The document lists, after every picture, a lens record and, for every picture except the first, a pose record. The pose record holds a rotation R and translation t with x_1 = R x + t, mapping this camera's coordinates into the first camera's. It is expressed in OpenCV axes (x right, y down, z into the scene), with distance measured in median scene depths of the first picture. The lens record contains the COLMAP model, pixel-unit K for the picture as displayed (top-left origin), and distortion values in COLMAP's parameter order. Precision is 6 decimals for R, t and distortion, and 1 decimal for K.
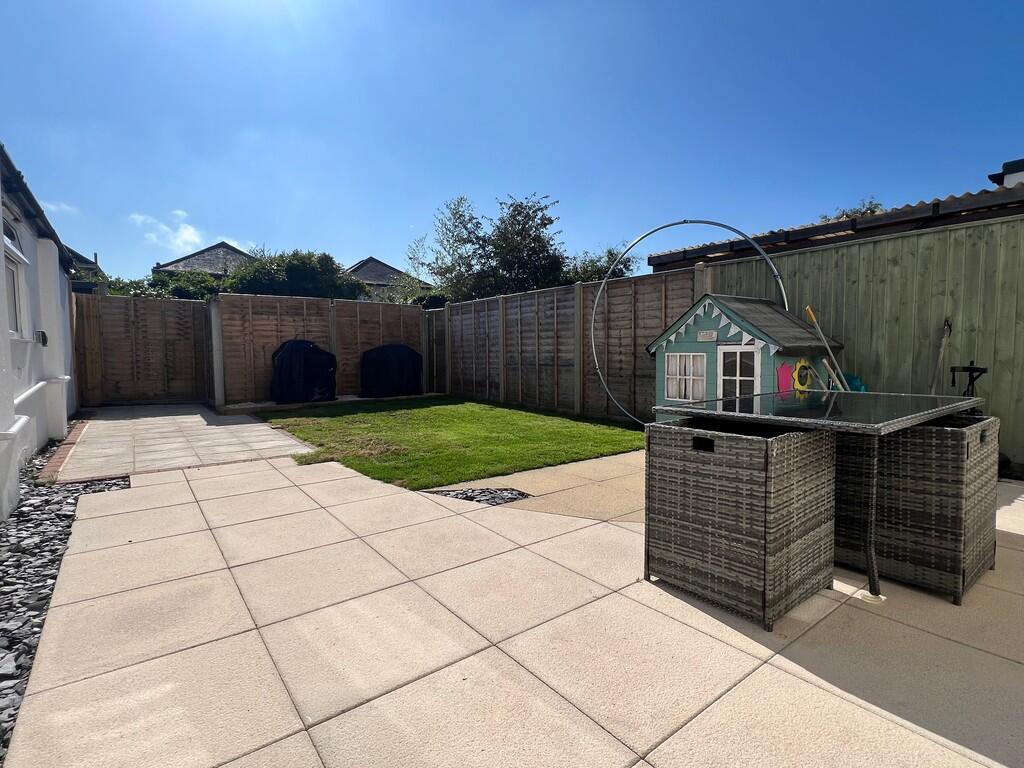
lens RADIAL K [[517.3, 0, 515.8], [0, 517.3, 382.7], [0, 0, 1]] dist [-0.001613, -0.000095]
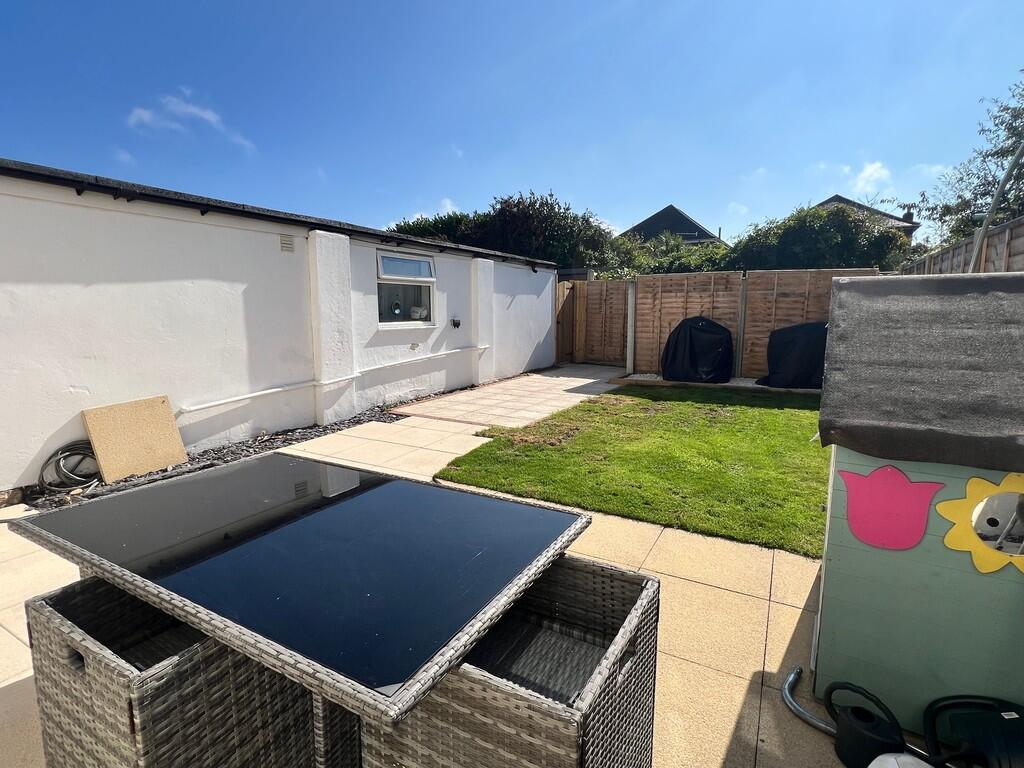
lens RADIAL K [[517.3, 0, 507.0], [0, 517.3, 380.7], [0, 0, 1]] dist [-0.001613, -0.000095]
pose [[0.359985, 0.137055, -0.922836, 0.369888], [-0.057002, 0.990534, 0.124873, -0.064567], [0.931215, 0.007651, 0.364390, 0.302866]]
